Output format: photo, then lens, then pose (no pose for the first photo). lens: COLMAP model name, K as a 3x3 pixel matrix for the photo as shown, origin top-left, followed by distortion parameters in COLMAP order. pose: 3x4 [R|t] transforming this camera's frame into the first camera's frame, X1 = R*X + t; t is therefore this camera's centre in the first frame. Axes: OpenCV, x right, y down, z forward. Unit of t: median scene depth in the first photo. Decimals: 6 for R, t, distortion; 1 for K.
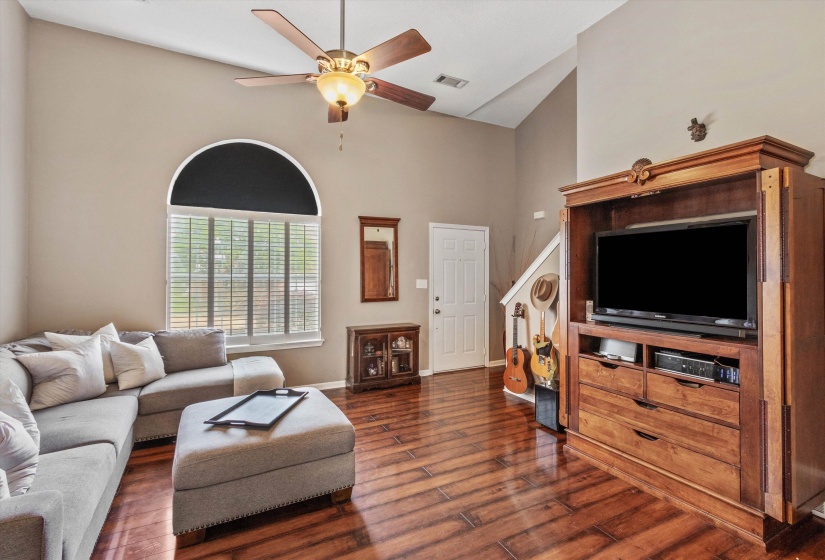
lens RADIAL K [[382.1, 0, 404.6], [0, 382.1, 269.2], [0, 0, 1]] dist [0.005711, -0.000938]
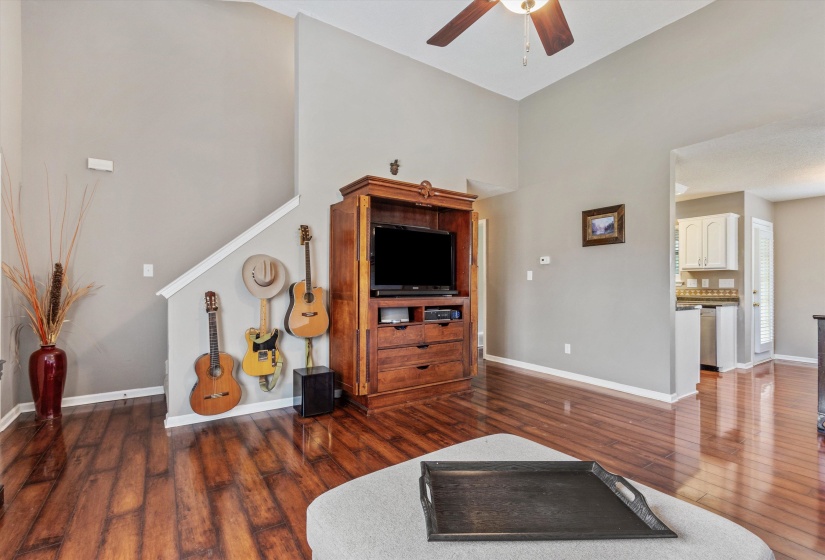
lens RADIAL K [[382.1, 0, 419.7], [0, 382.1, 284.5], [0, 0, 1]] dist [0.005711, -0.000938]
pose [[-0.160469, -0.000431, 0.987041, -0.553473], [-0.023343, 0.999722, -0.003359, 0.077980], [-0.986765, -0.023579, -0.160434, 0.834204]]
